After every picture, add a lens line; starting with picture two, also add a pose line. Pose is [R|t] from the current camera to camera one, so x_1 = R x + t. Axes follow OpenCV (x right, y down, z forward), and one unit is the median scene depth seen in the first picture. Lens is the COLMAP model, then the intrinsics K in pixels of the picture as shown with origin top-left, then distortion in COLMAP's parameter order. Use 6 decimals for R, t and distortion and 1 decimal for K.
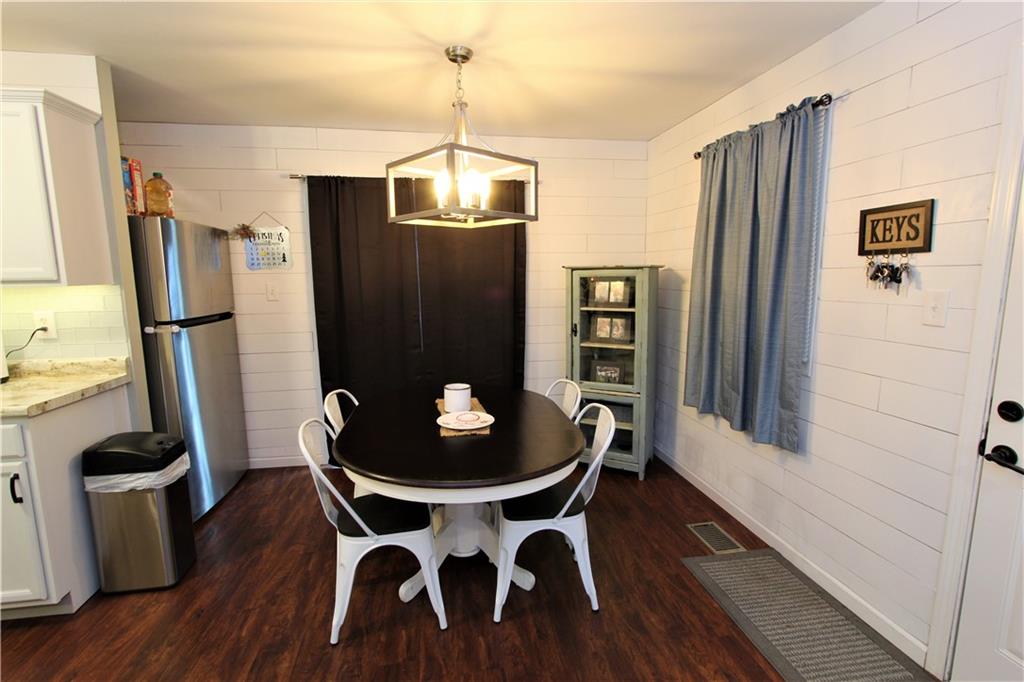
lens RADIAL K [[472.9, 0, 515.2], [0, 472.9, 340.3], [0, 0, 1]] dist [-0.017928, 0.002658]
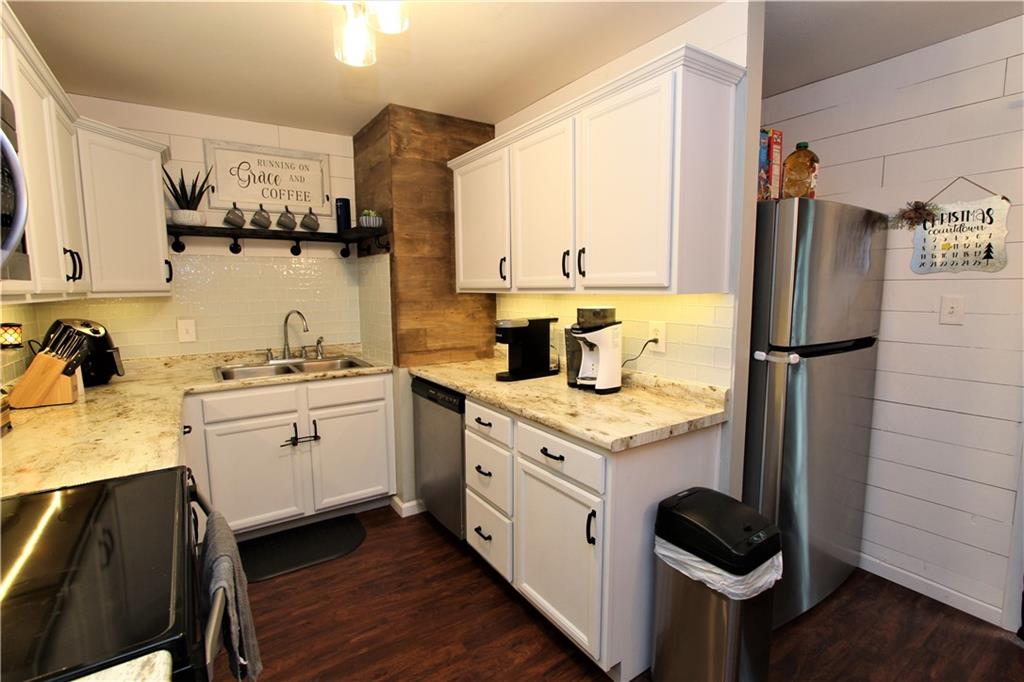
lens RADIAL K [[472.9, 0, 510.4], [0, 472.9, 340.2], [0, 0, 1]] dist [-0.017928, 0.002658]
pose [[0.402809, 0.110585, -0.908579, -0.288526], [-0.124829, 0.990036, 0.065157, -0.048136], [0.906732, 0.087171, 0.412600, 0.359815]]
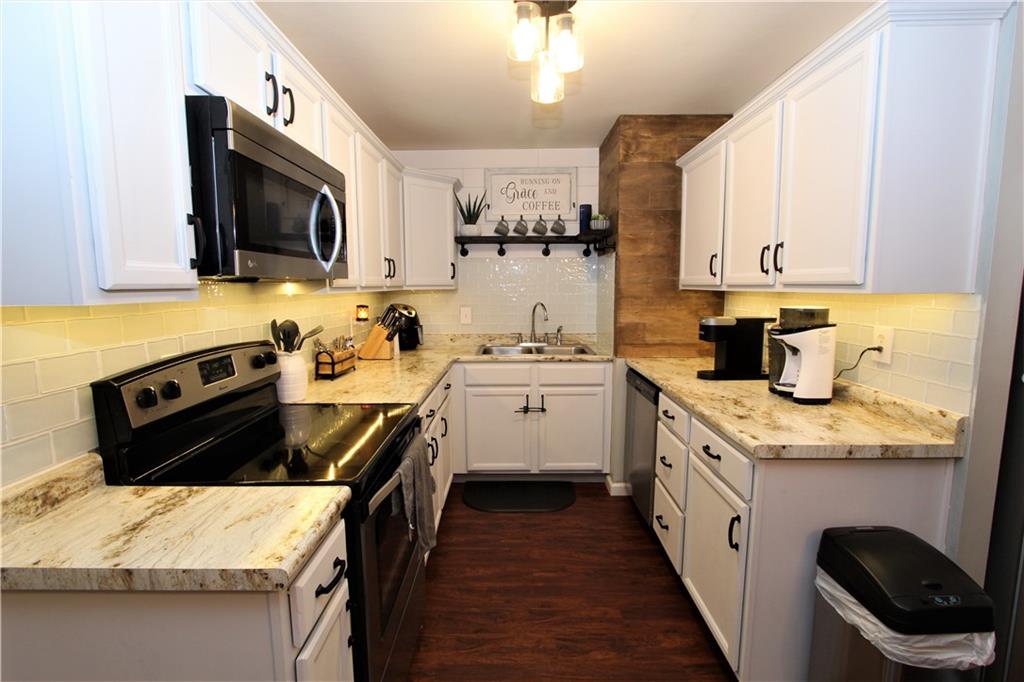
lens RADIAL K [[472.9, 0, 513.5], [0, 472.9, 340.8], [0, 0, 1]] dist [-0.017928, 0.002658]
pose [[-0.178858, 0.127589, -0.975567, -0.167730], [-0.131751, 0.979519, 0.152261, -0.072531], [0.975013, 0.155765, -0.158385, 0.527491]]
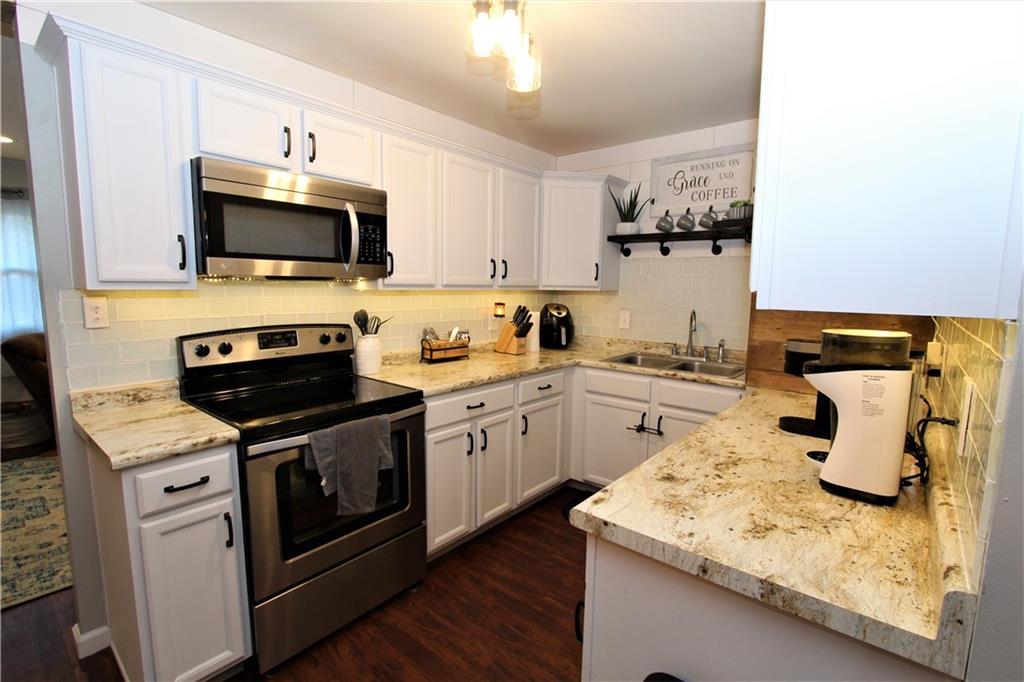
lens RADIAL K [[472.9, 0, 514.6], [0, 472.9, 340.9], [0, 0, 1]] dist [-0.017928, 0.002658]
pose [[-0.766003, 0.074507, -0.638504, -0.480796], [-0.097804, 0.968189, 0.230312, -0.137968], [0.635353, 0.238868, -0.734349, 1.005112]]
